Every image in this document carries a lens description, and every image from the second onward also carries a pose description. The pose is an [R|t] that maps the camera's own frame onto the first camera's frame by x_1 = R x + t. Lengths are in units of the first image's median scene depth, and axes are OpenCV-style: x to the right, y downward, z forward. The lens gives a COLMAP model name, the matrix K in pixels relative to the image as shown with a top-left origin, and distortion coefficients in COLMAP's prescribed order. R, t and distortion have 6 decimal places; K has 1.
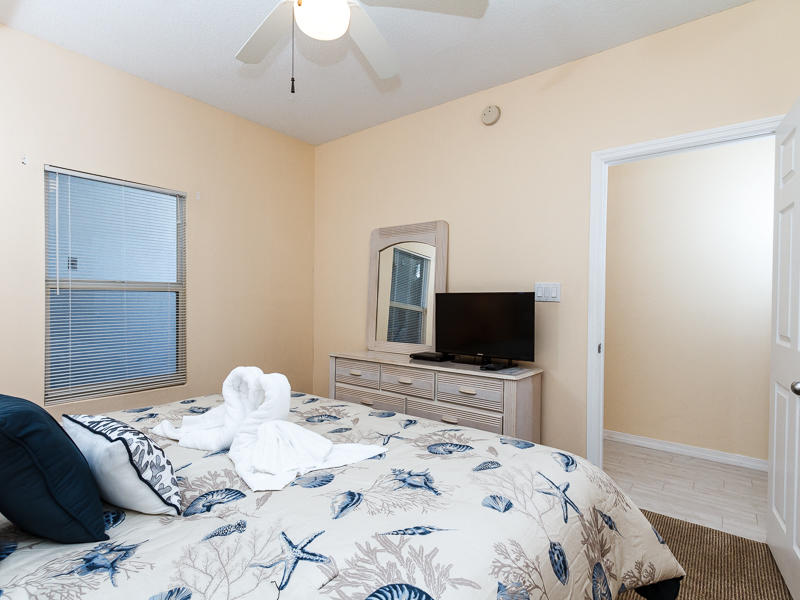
lens RADIAL K [[418.3, 0, 396.9], [0, 418.3, 304.8], [0, 0, 1]] dist [0.000732, 0.000194]
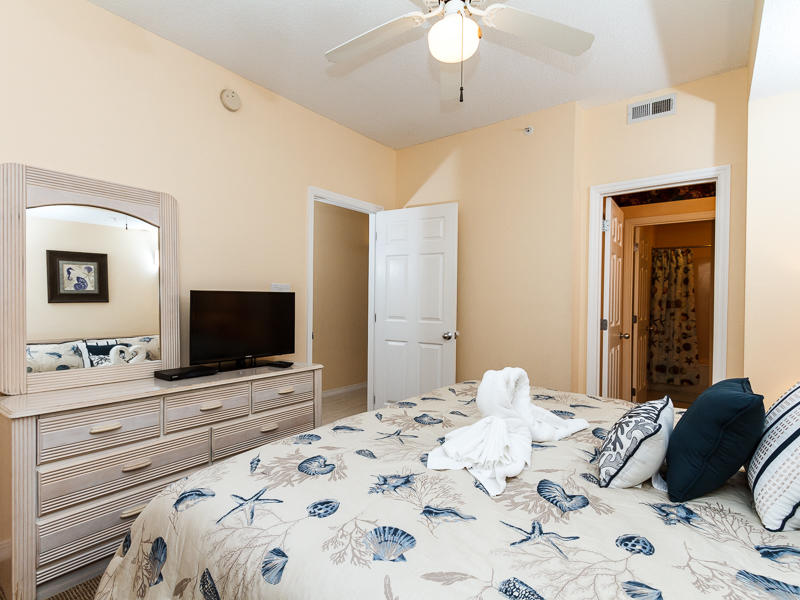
lens RADIAL K [[418.3, 0, 396.9], [0, 418.3, 304.8], [0, 0, 1]] dist [0.000732, 0.000194]
pose [[-0.025313, -0.011038, 0.999619, -0.913706], [0.007747, 0.999907, 0.011237, -0.026828], [-0.999650, 0.008029, -0.025225, 0.949417]]
